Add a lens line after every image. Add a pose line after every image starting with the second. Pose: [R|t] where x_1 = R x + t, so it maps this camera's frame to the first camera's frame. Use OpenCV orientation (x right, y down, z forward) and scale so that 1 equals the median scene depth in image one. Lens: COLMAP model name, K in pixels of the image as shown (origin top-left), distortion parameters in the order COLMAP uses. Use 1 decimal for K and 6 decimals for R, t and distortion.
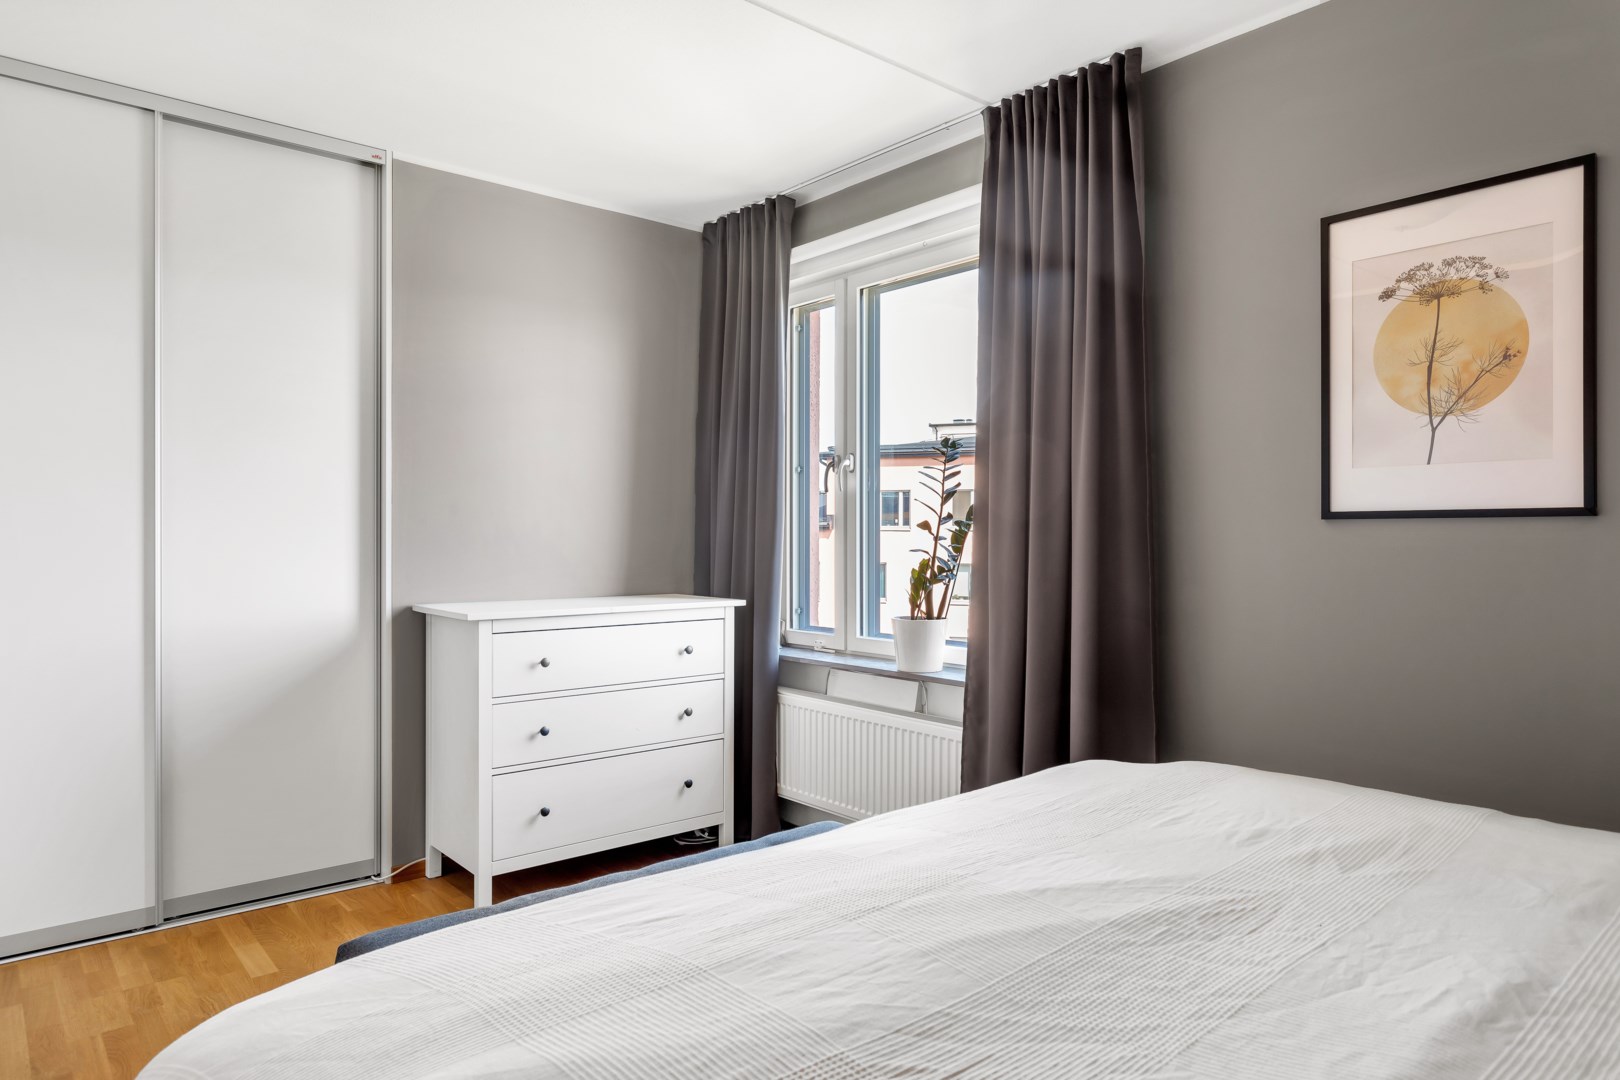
lens RADIAL K [[1017.6, 0, 810.0], [0, 1017.6, 540.0], [0, 0, 1]] dist [-0.001613, 0.000984]
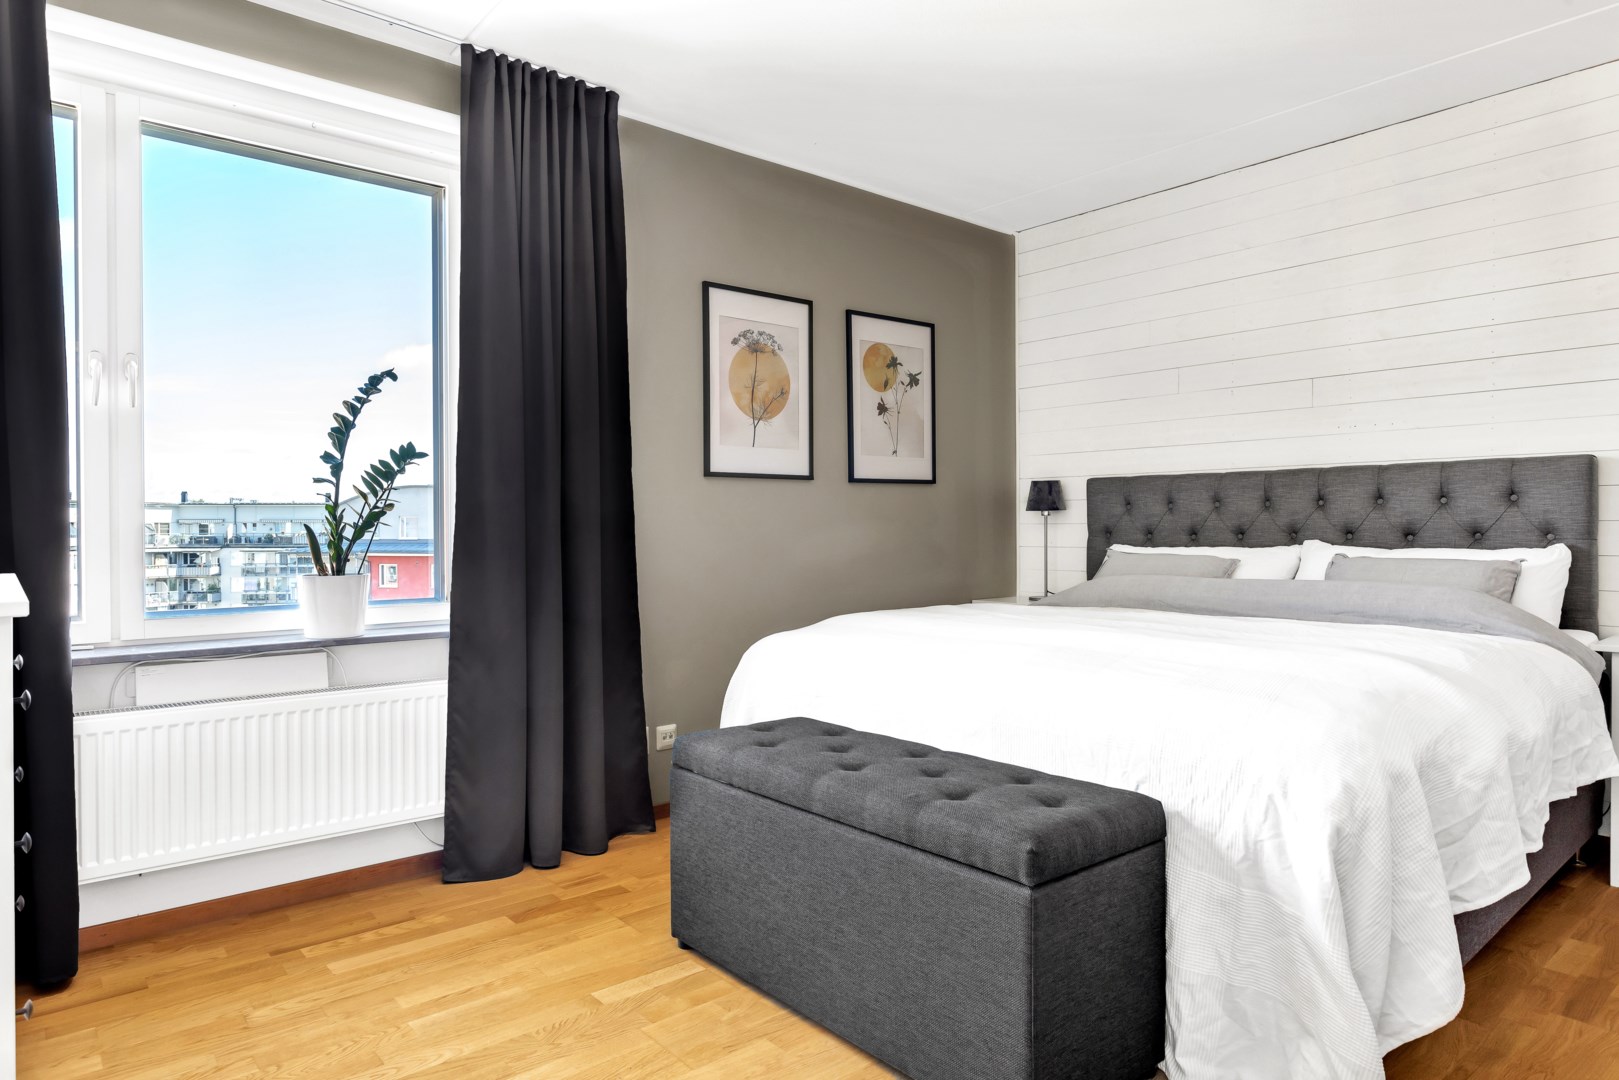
lens RADIAL K [[968.8, 0, 809.5], [0, 968.8, 540.0], [0, 0, 1]] dist [-0.022703, -0.000235]
pose [[-0.012714, -0.014276, 0.999817, -1.009461], [0.009538, 0.999851, 0.014398, 0.058693], [-0.999874, 0.009719, -0.012576, 0.903111]]
